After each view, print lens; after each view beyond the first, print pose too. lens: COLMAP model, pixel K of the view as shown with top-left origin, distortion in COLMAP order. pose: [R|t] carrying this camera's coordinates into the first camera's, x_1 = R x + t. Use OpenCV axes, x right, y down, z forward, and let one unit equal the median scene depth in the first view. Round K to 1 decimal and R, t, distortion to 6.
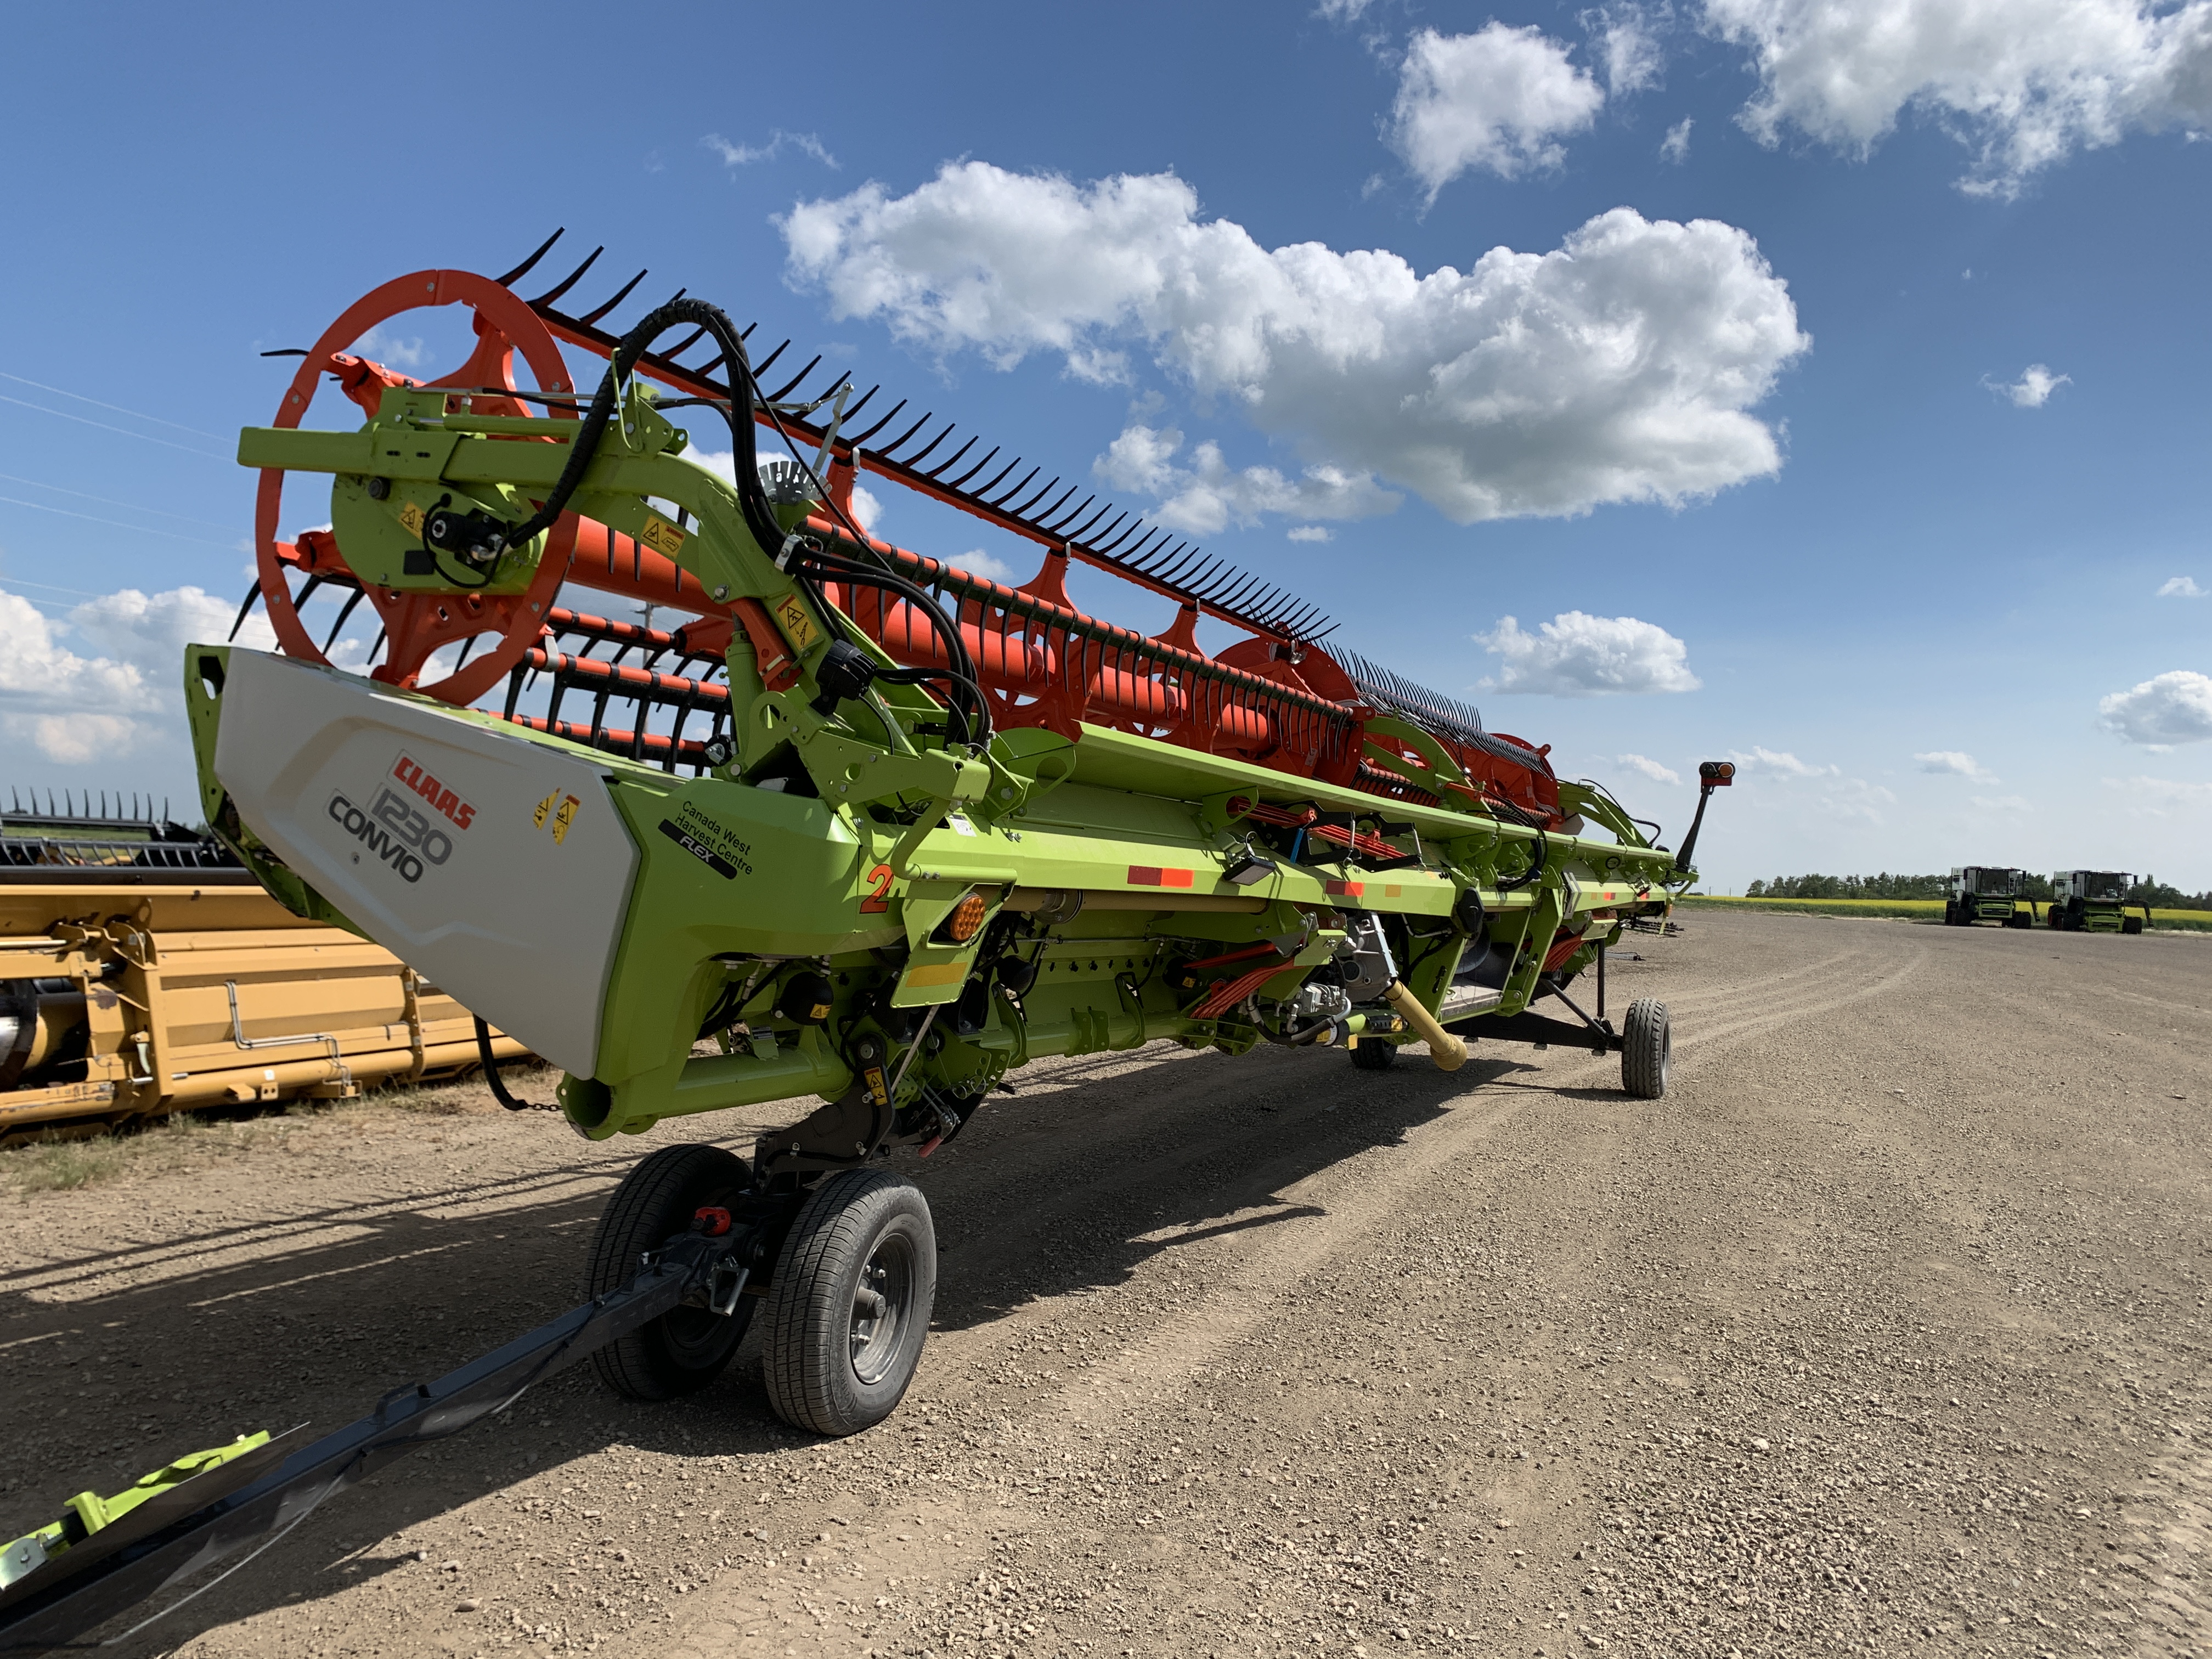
lens RADIAL K [[1682.1, 0, 1102.2], [0, 1682.1, 842.8], [0, 0, 1]] dist [0.075923, 0.005075]
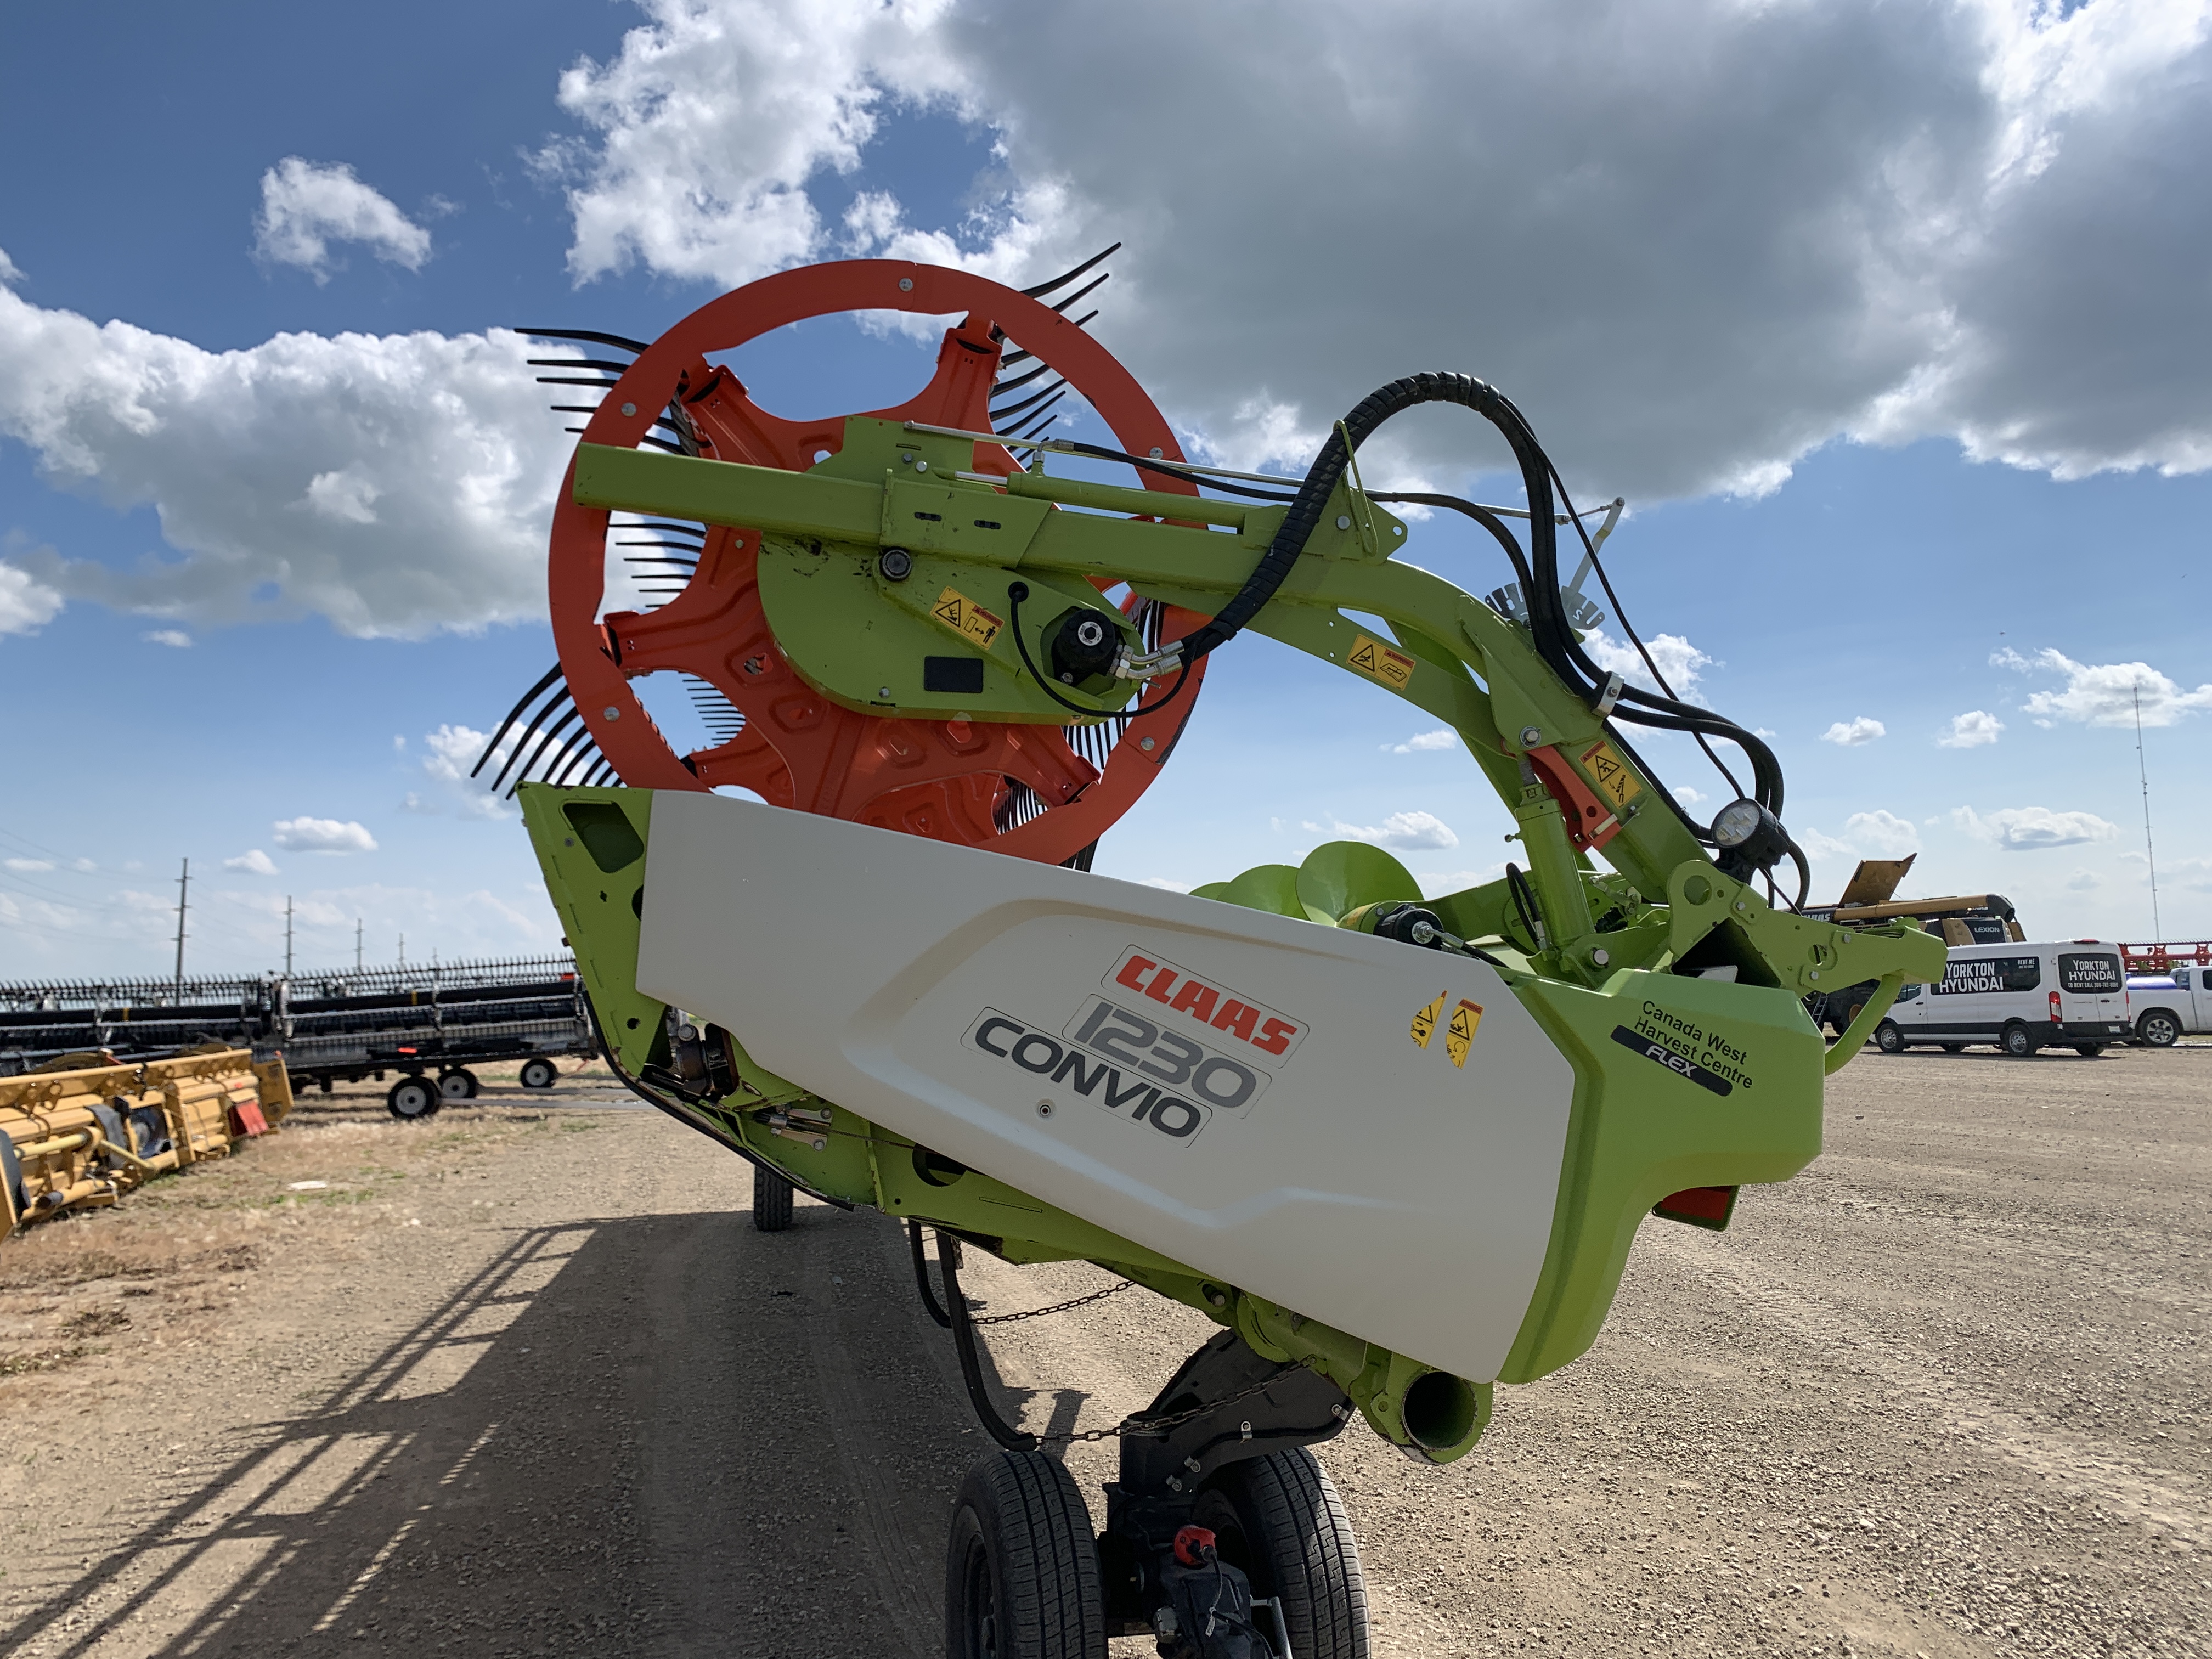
lens RADIAL K [[1663.8, 0, 1106.0], [0, 1663.8, 829.5], [0, 0, 1]] dist [0.120134, -0.115193]
pose [[0.811641, 0.000825, 0.584156, -0.818903], [0.045266, 0.996903, -0.064302, -0.058646], [-0.582400, 0.078632, 0.809090, 0.450760]]
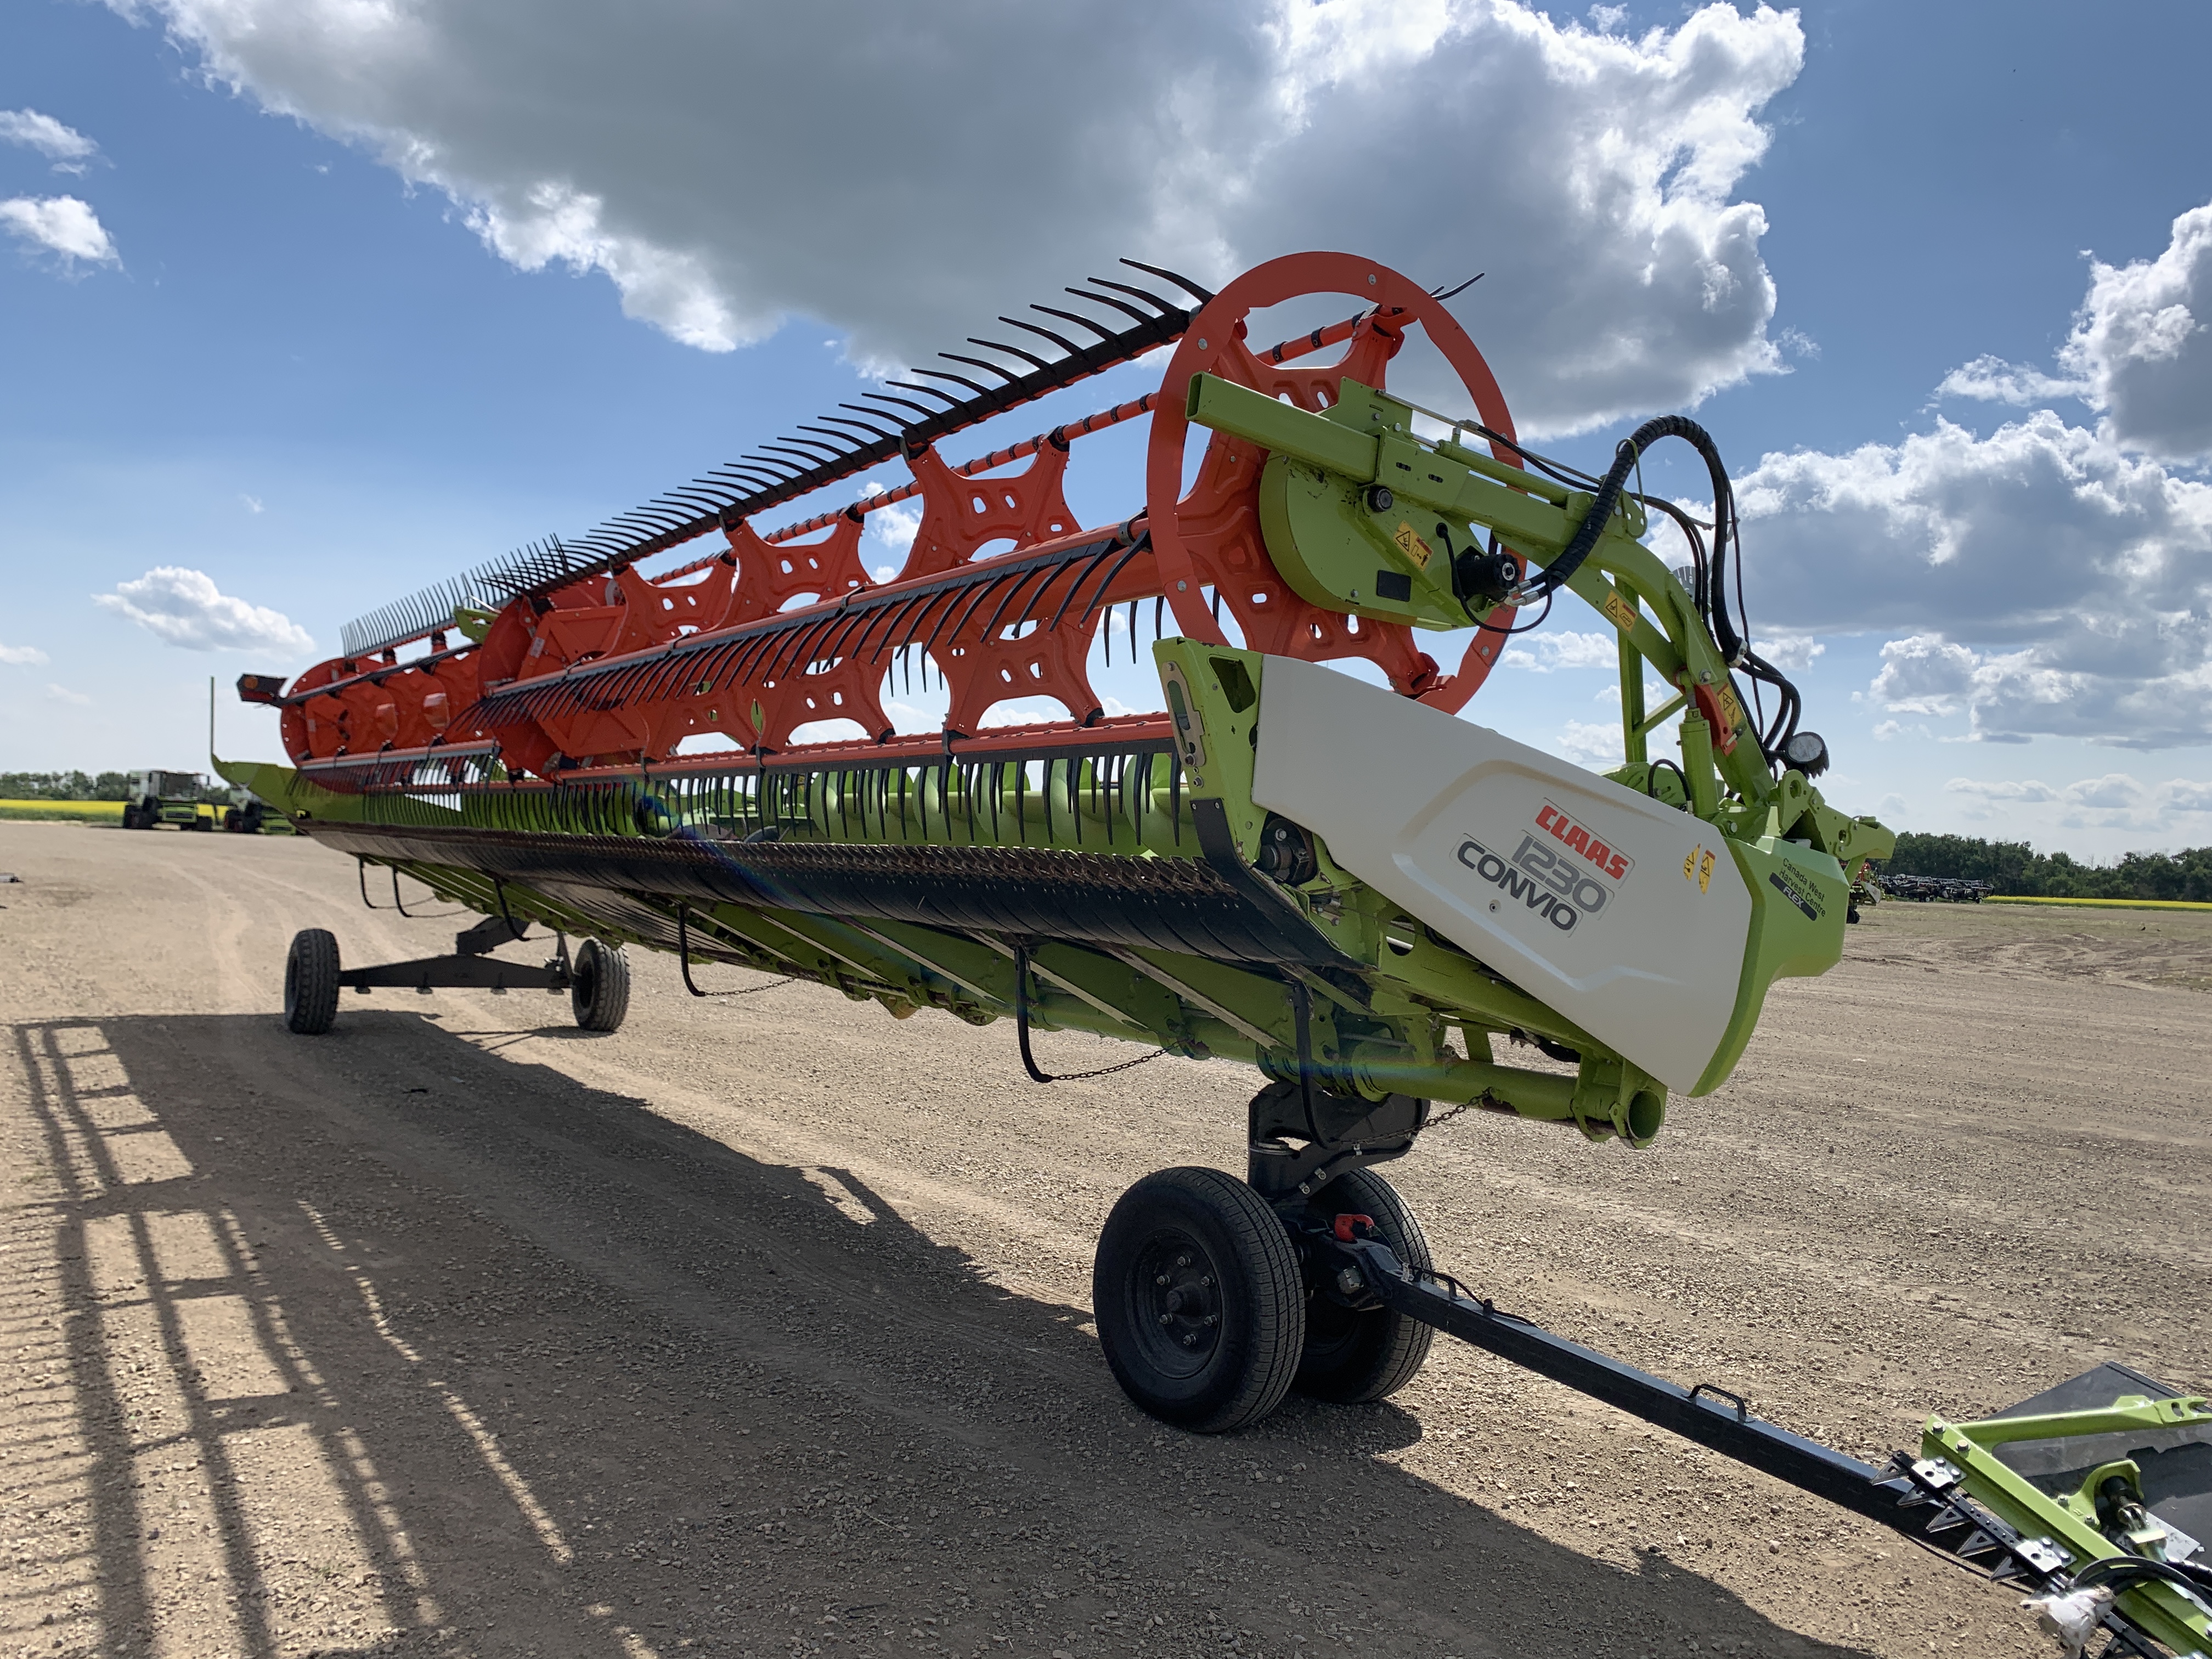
lens RADIAL K [[1663.8, 0, 1106.0], [0, 1663.8, 829.5], [0, 0, 1]] dist [0.120134, -0.115193]
pose [[0.502413, -0.003270, 0.864622, -1.401205], [-0.042169, 0.998710, 0.028281, -0.053430], [-0.863599, -0.050669, 0.501627, 0.726890]]
